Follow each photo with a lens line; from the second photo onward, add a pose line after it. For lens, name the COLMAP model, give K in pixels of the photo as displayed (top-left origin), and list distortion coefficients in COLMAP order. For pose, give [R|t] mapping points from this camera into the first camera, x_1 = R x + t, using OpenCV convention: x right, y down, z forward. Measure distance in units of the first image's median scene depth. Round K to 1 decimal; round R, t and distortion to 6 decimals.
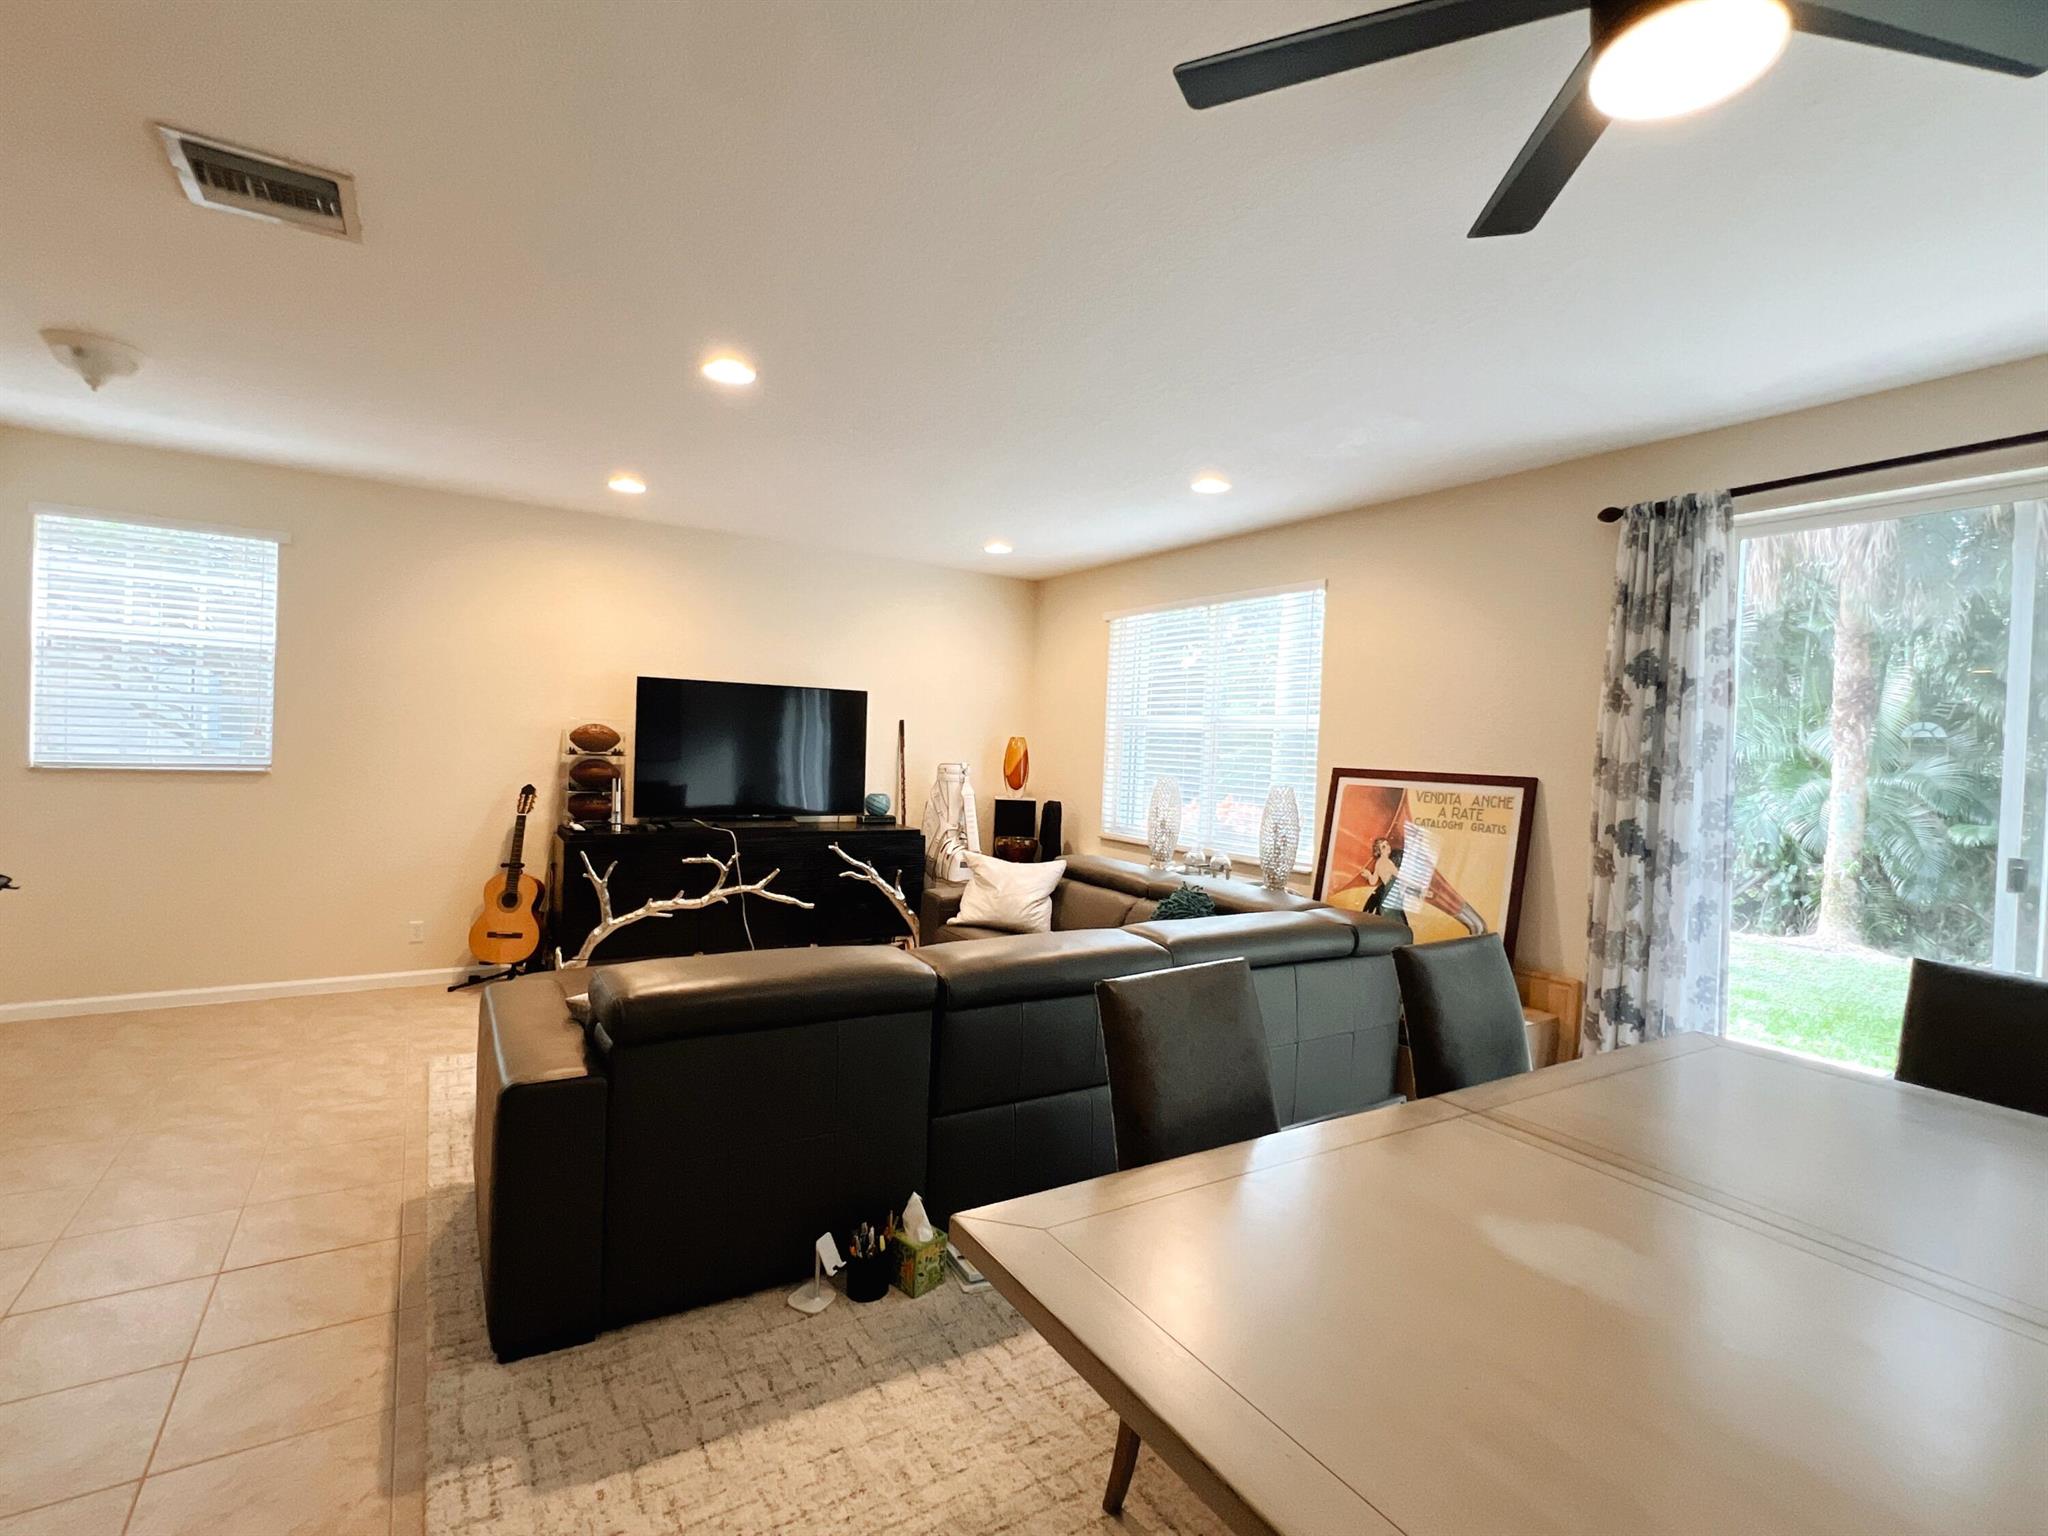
lens RADIAL K [[953.8, 0, 1020.3], [0, 953.8, 770.6], [0, 0, 1]] dist [-0.002207, 0.000077]
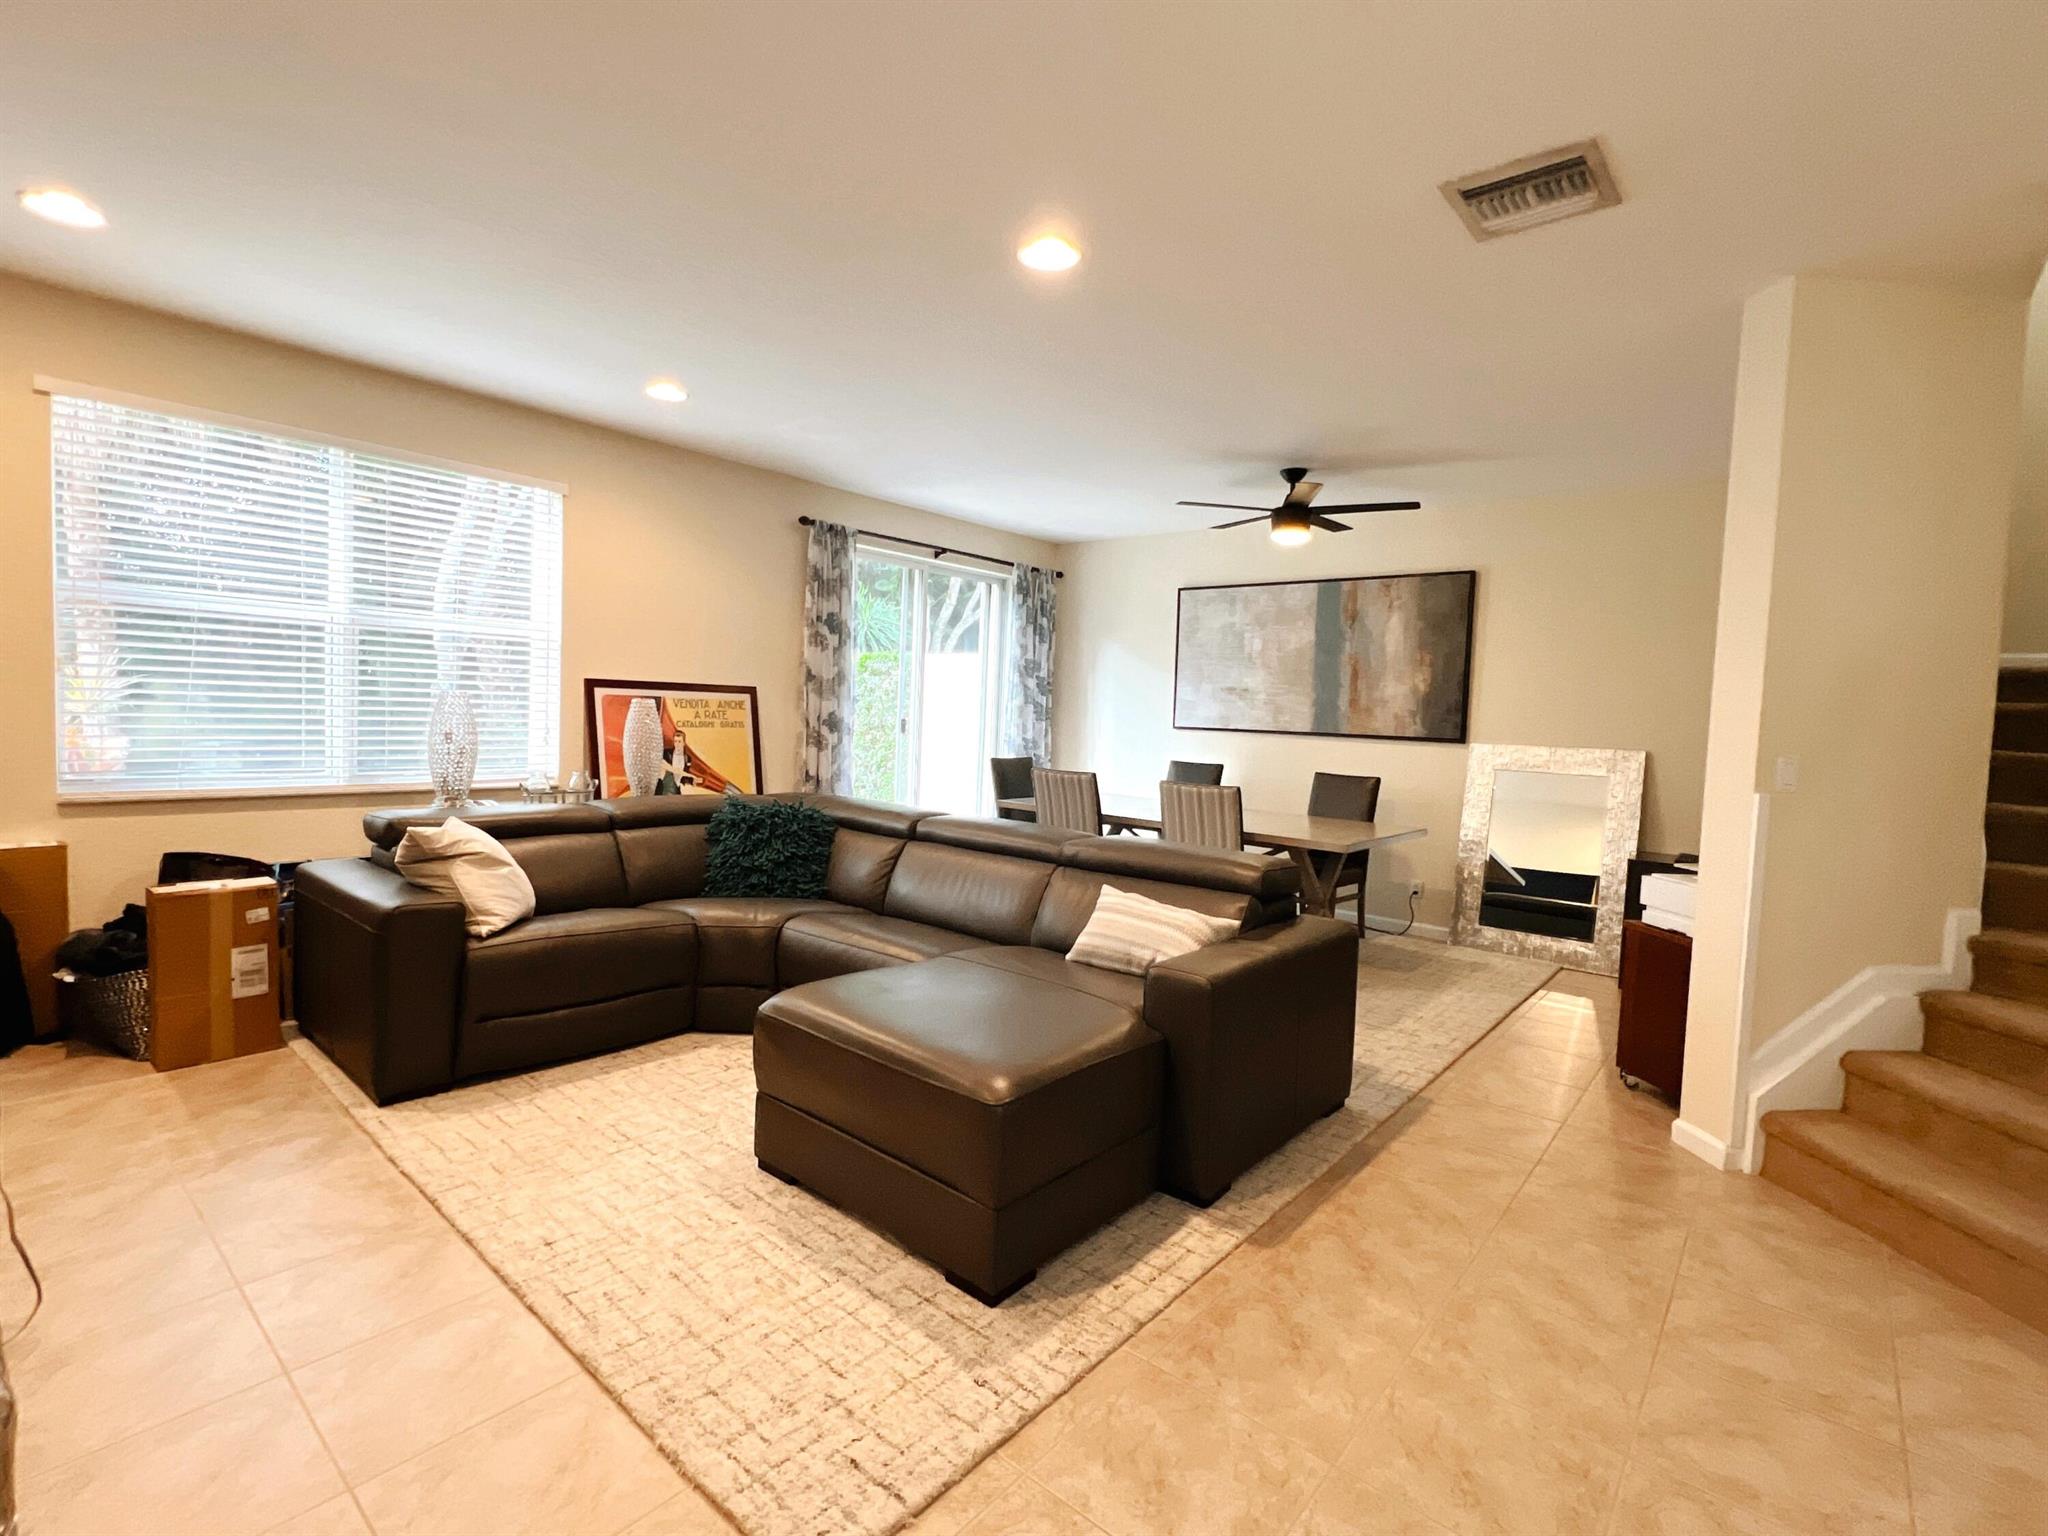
lens RADIAL K [[953.8, 0, 1022.0], [0, 953.8, 760.6], [0, 0, 1]] dist [-0.002207, 0.000077]
pose [[-0.302280, -0.103762, 0.947555, -1.054631], [-0.026637, 0.994589, 0.100415, -0.040715], [-0.952847, 0.005113, -0.303408, 1.155421]]
